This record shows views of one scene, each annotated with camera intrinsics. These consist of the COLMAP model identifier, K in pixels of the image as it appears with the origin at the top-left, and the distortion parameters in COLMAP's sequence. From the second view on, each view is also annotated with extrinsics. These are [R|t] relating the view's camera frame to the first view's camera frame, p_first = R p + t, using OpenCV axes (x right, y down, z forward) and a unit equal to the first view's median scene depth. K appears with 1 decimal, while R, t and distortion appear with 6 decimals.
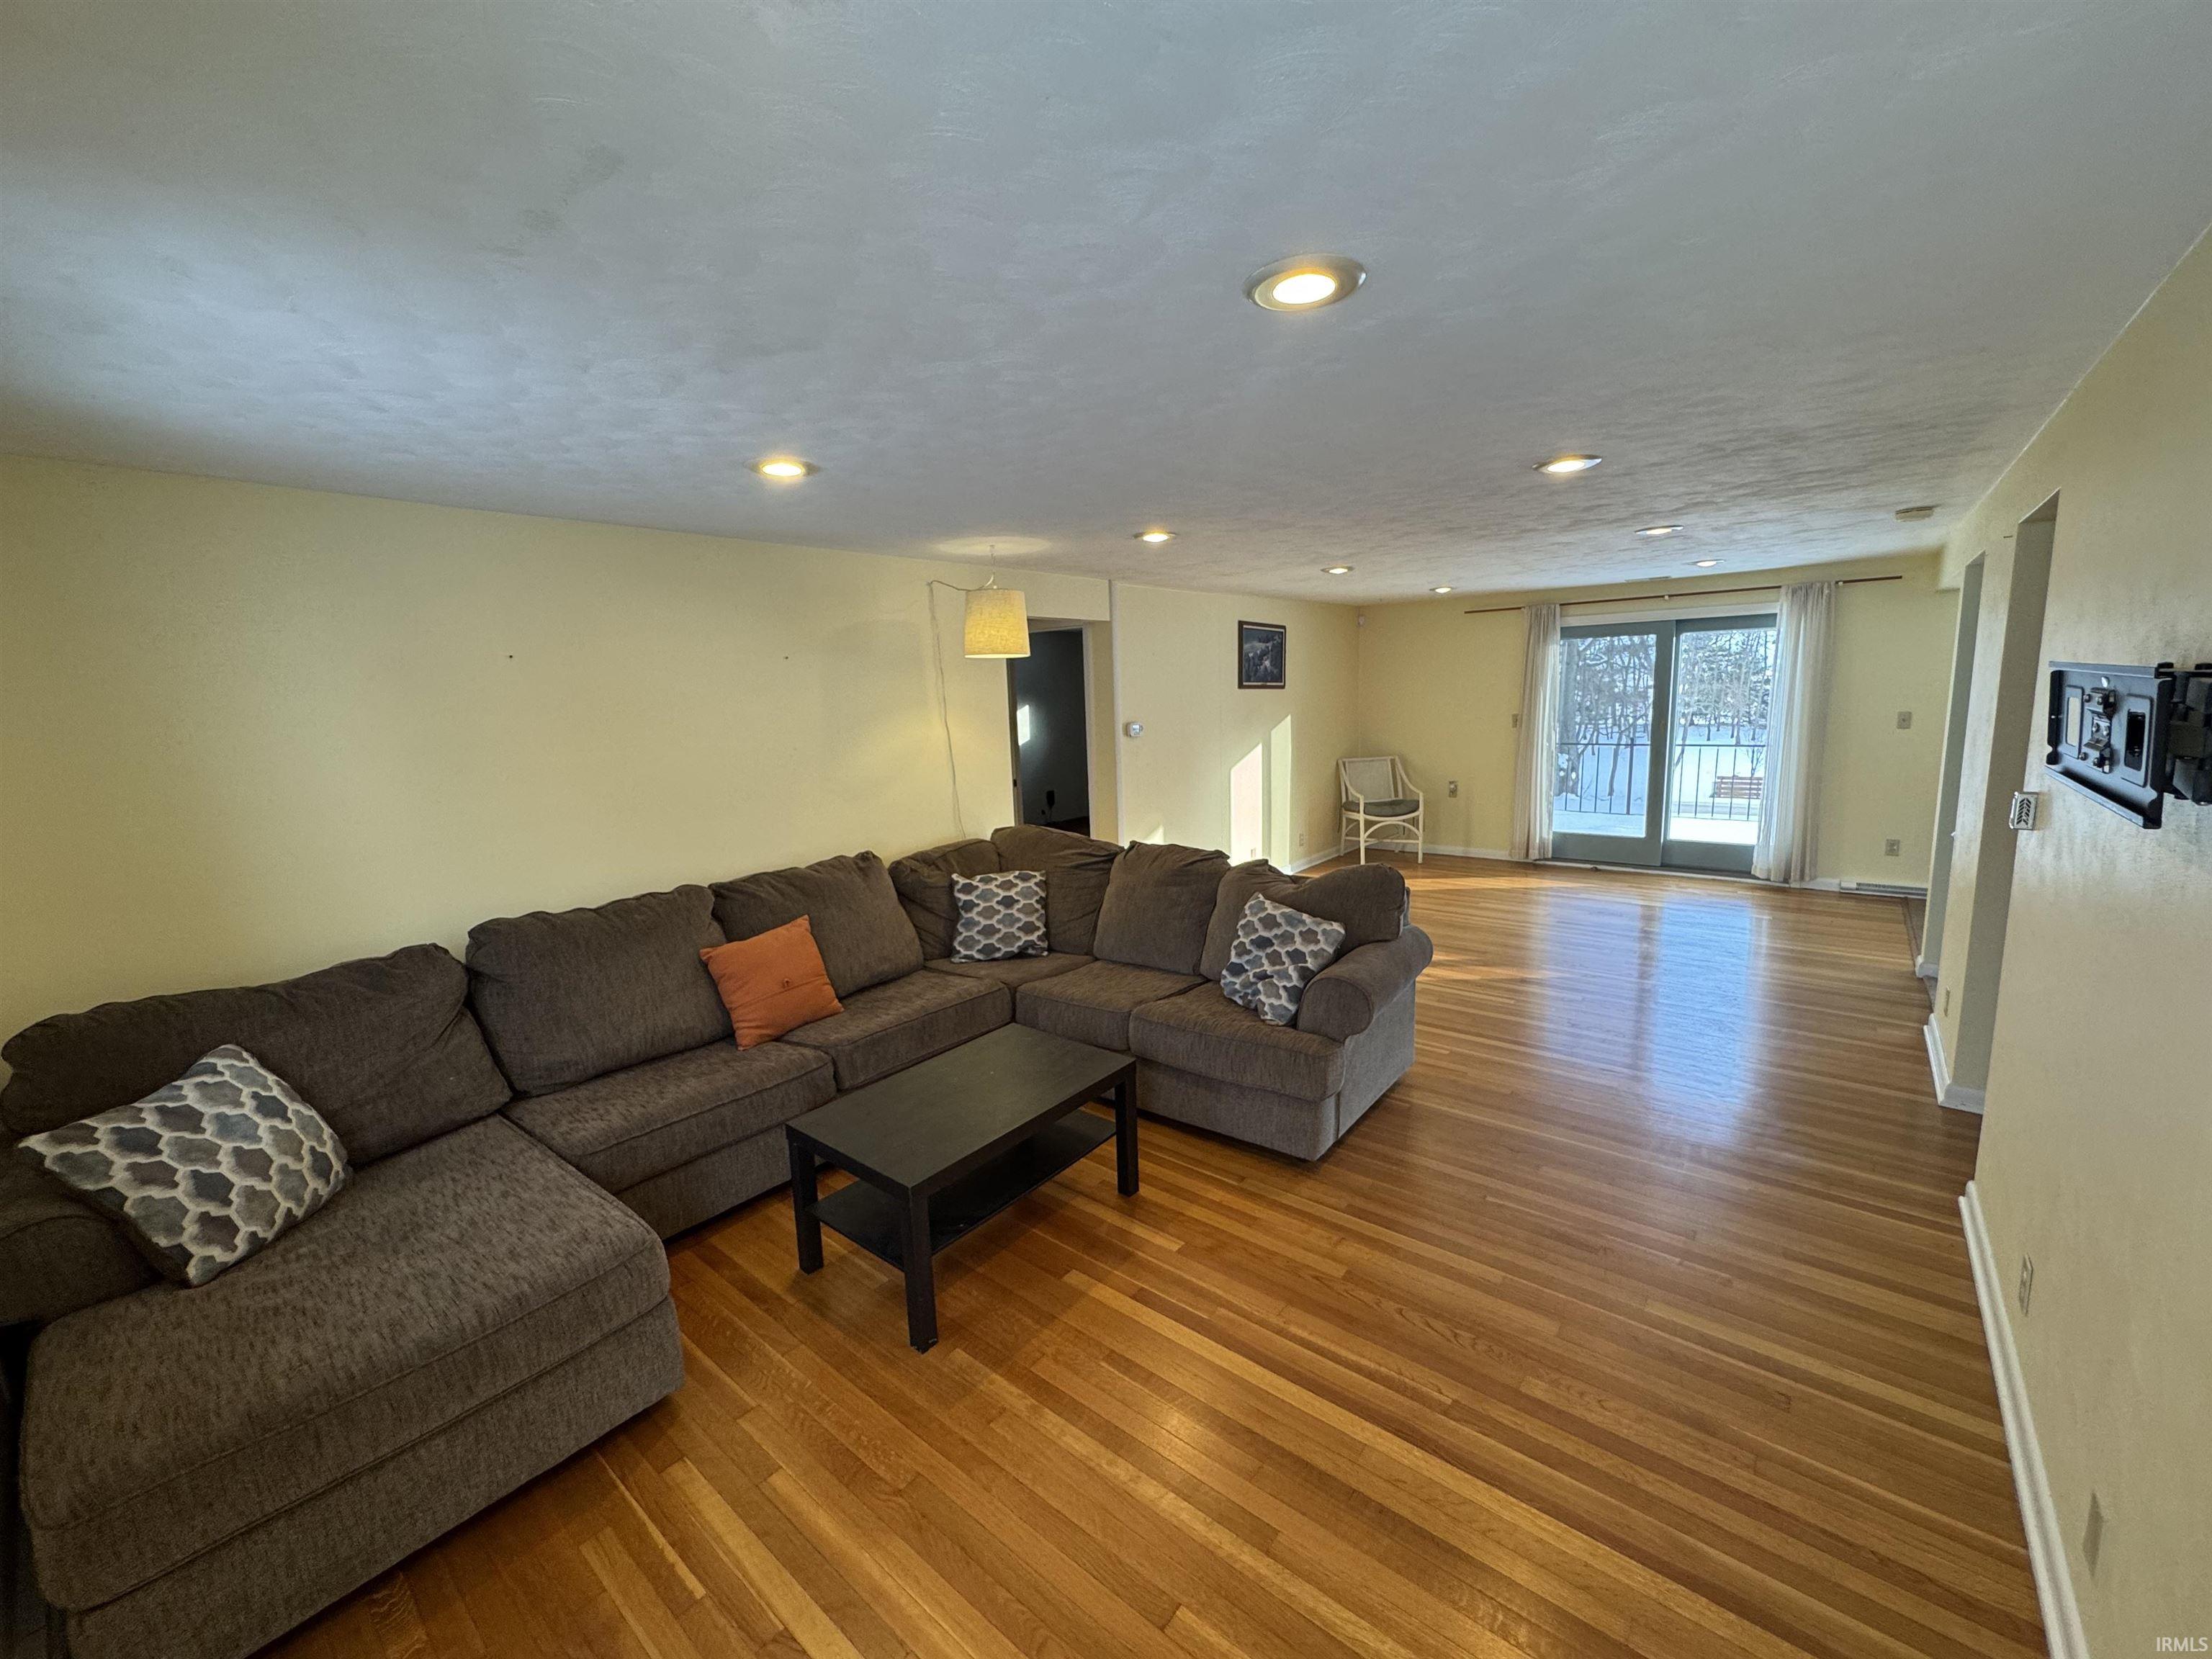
lens RADIAL K [[883.2, 0, 1100.8], [0, 883.2, 829.3], [0, 0, 1]] dist [-0.002228, 0.000713]
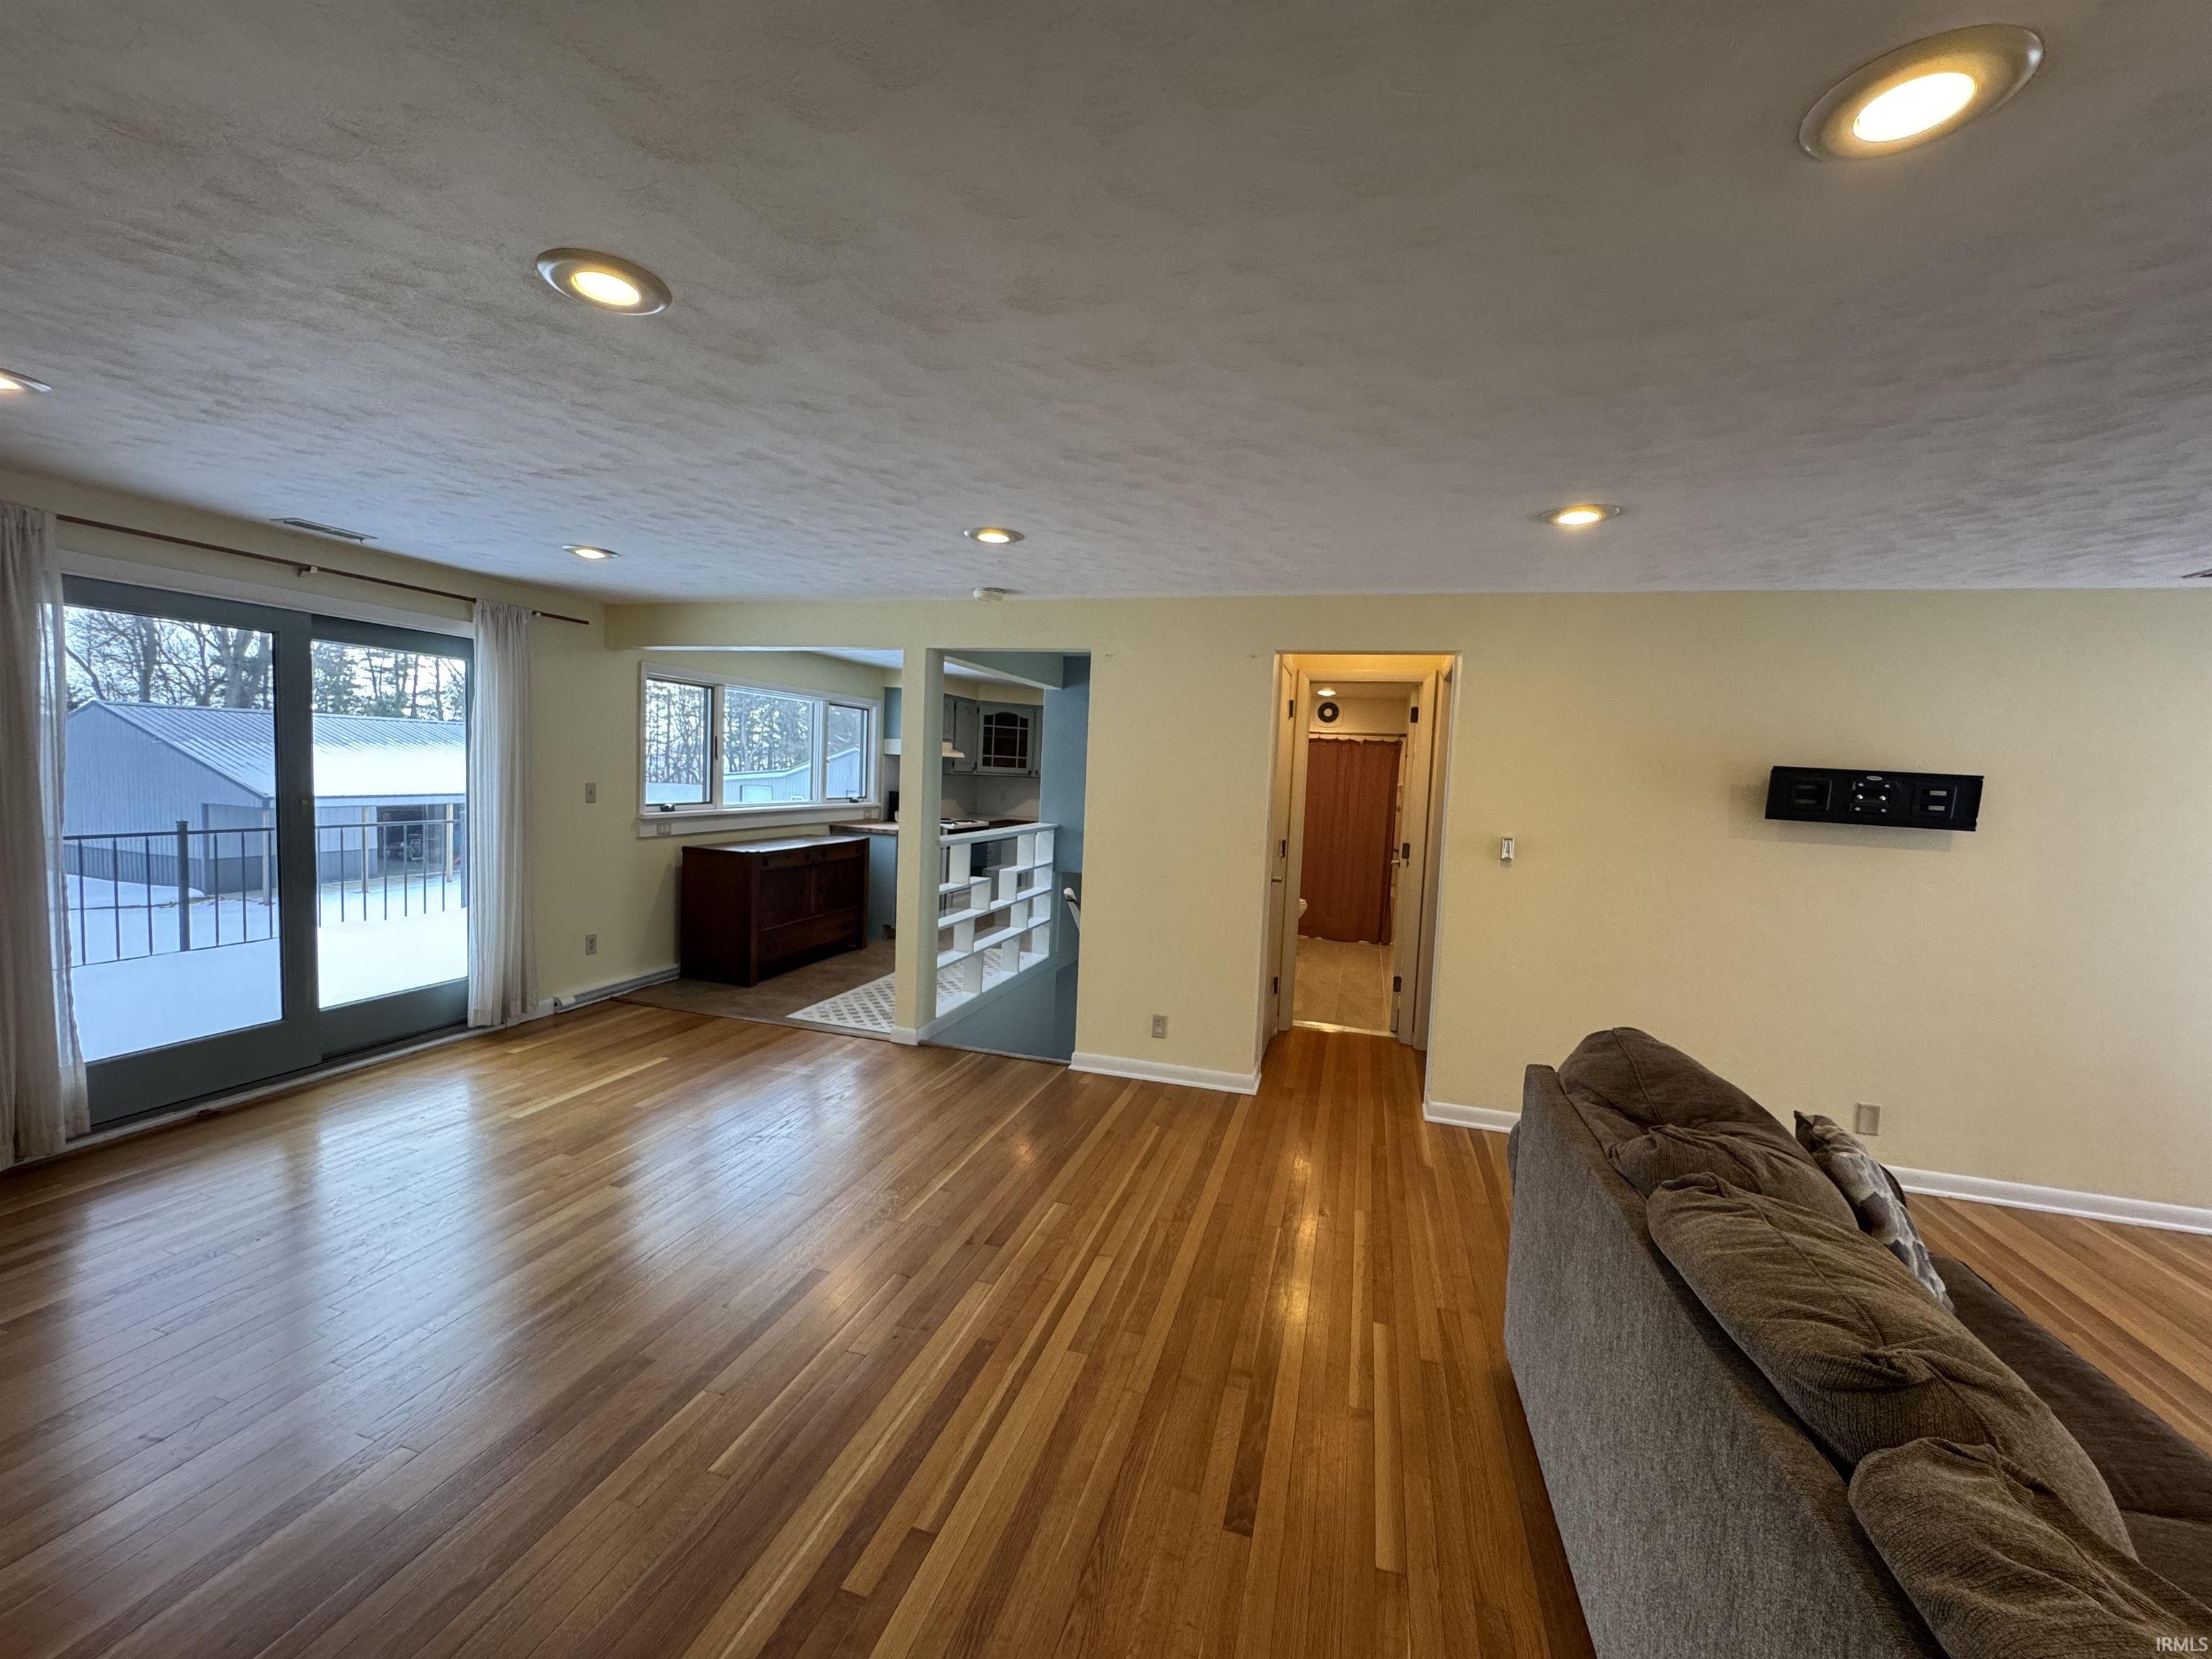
lens RADIAL K [[883.2, 0, 1100.8], [0, 883.2, 829.3], [0, 0, 1]] dist [-0.002228, 0.000713]
pose [[-0.393559, -0.046915, 0.918101, -0.062328], [0.108959, 0.989277, 0.097259, -0.108484], [-0.912819, 0.138312, -0.384227, 0.803633]]
